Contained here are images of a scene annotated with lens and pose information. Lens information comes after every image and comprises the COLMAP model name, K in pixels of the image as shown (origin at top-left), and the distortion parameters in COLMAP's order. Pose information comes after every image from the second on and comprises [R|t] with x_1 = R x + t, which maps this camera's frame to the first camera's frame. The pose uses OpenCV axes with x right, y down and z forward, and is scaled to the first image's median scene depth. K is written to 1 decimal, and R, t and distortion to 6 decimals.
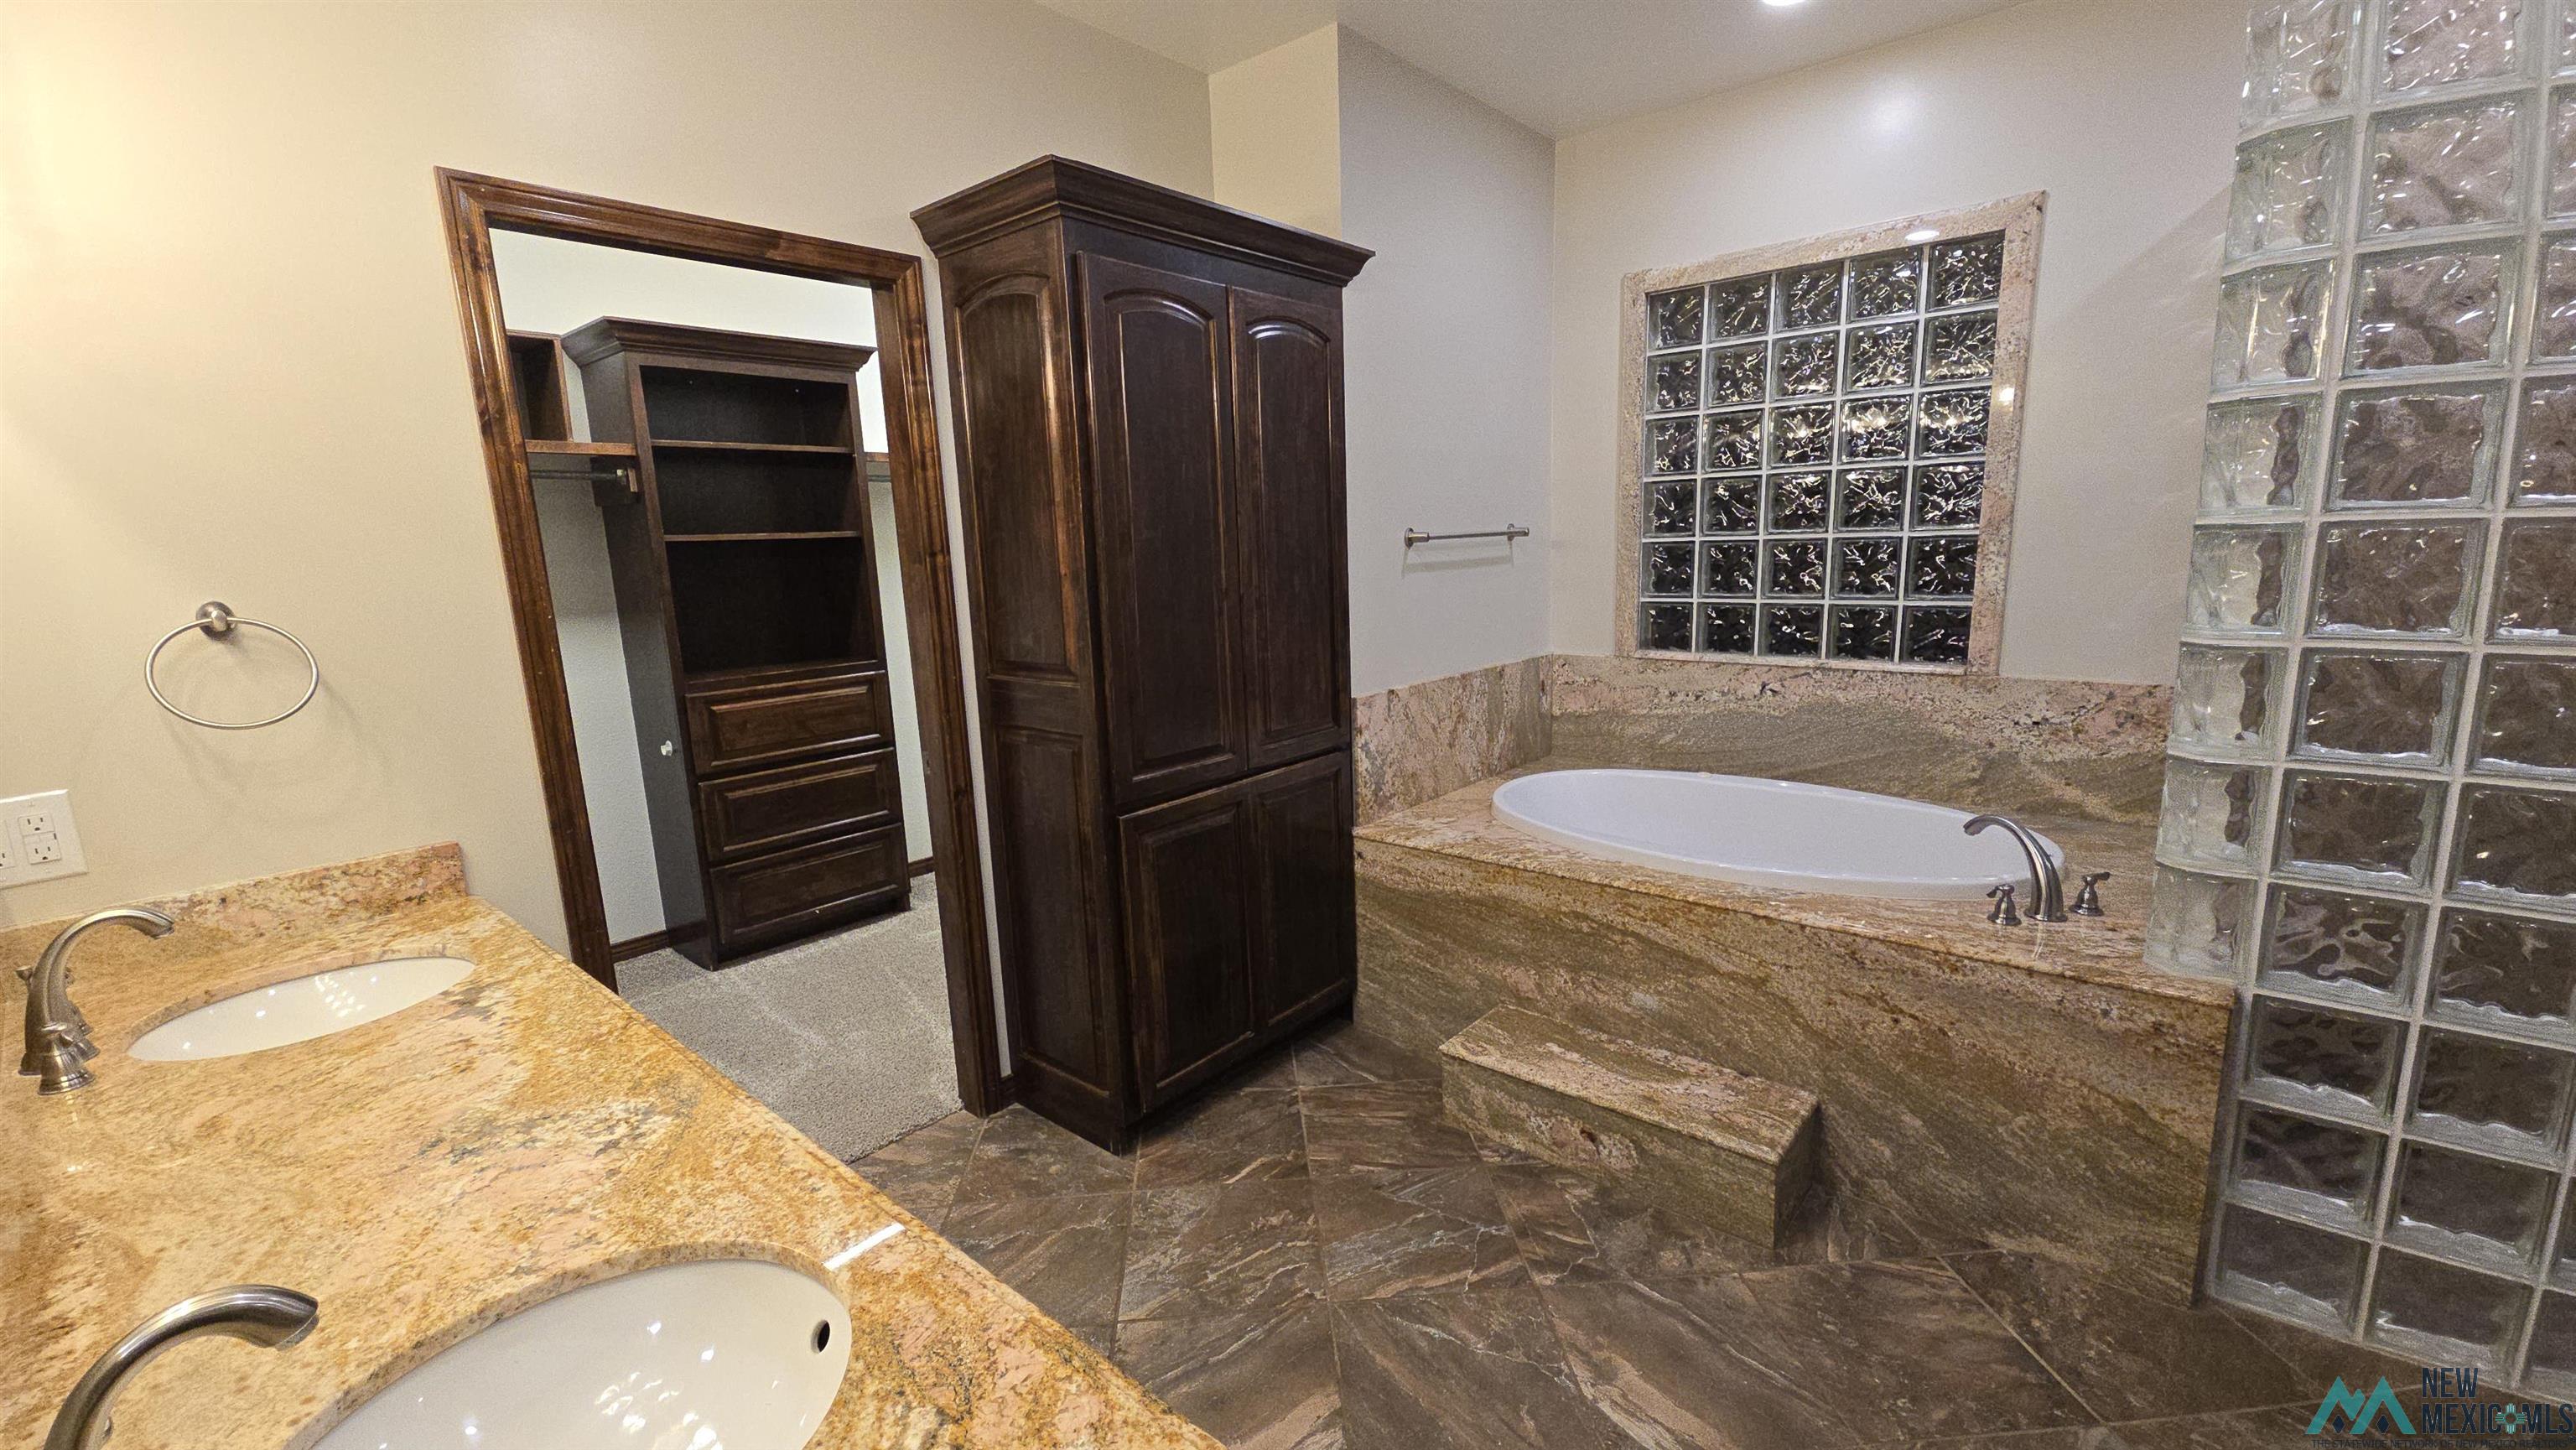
lens RADIAL K [[1047.2, 0, 1302.9], [0, 1047.2, 730.5], [0, 0, 1]] dist [0.010750, -0.005346]
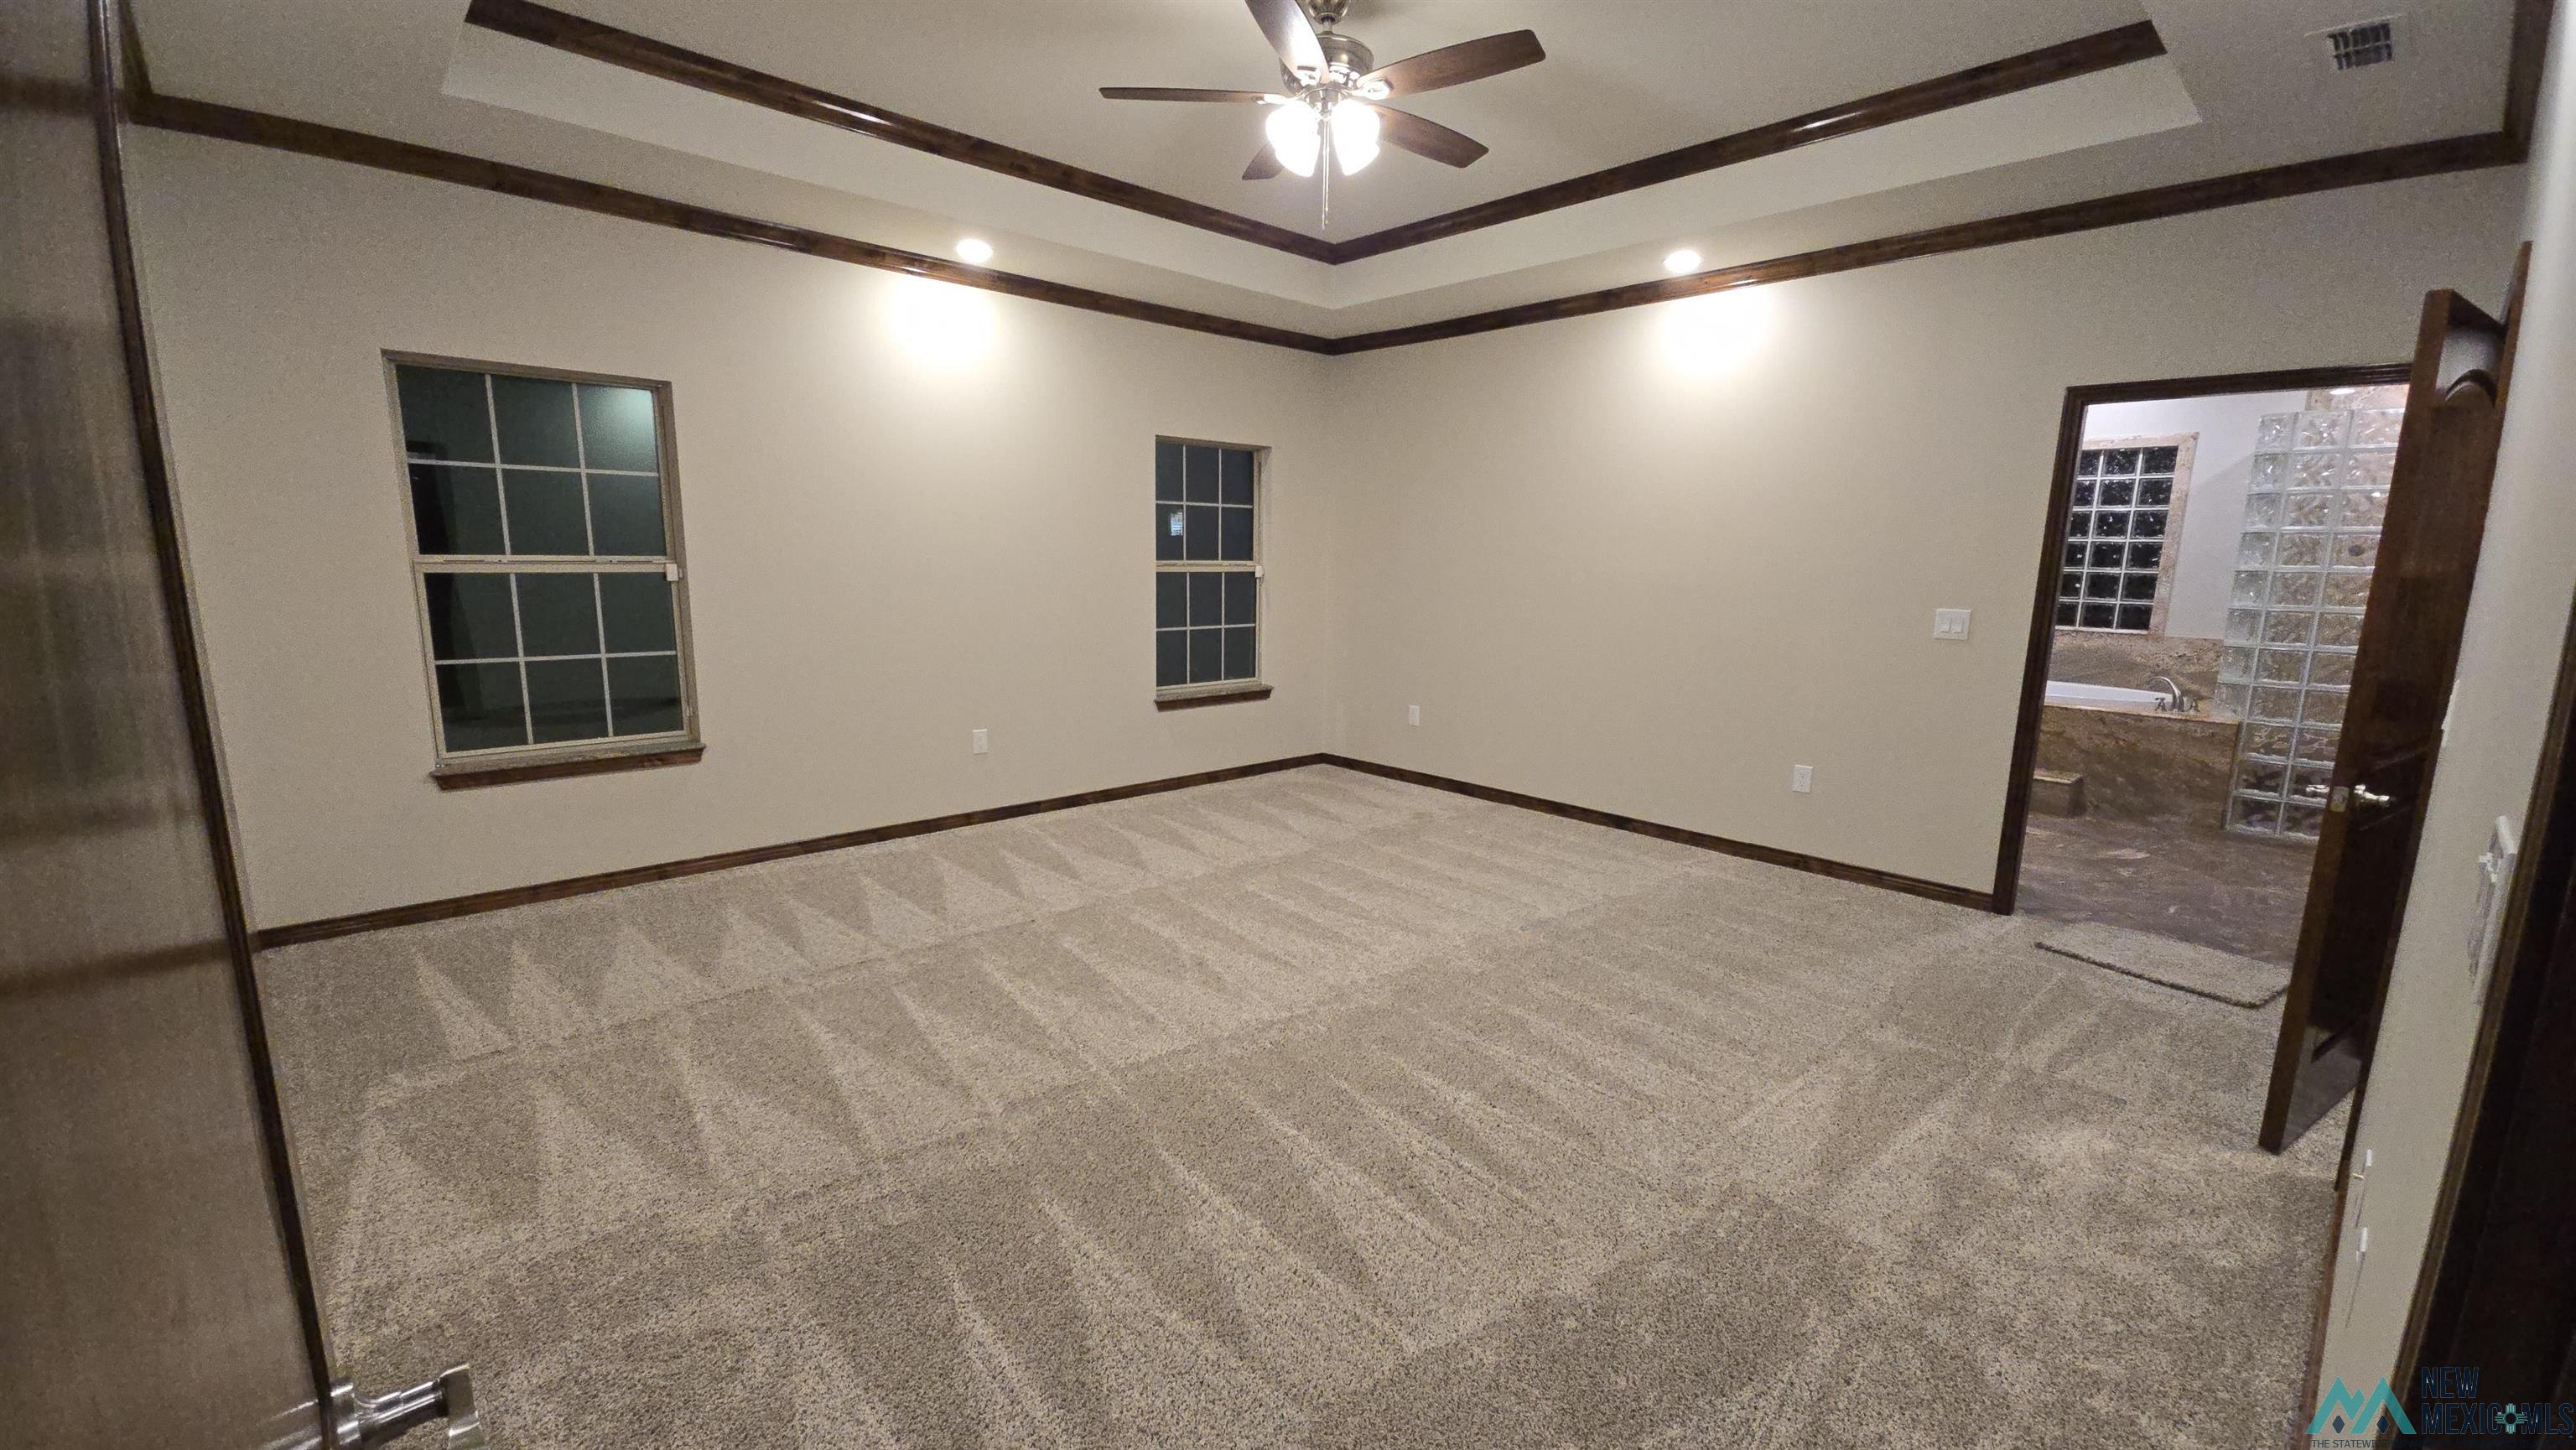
lens RADIAL K [[1047.2, 0, 1302.9], [0, 1047.2, 730.5], [0, 0, 1]] dist [0.010750, -0.005346]
pose [[0.992650, 0.073035, -0.096500, -1.259103], [-0.074570, 0.997139, -0.012387, 0.422641], [0.095319, 0.019492, 0.995256, -1.904204]]
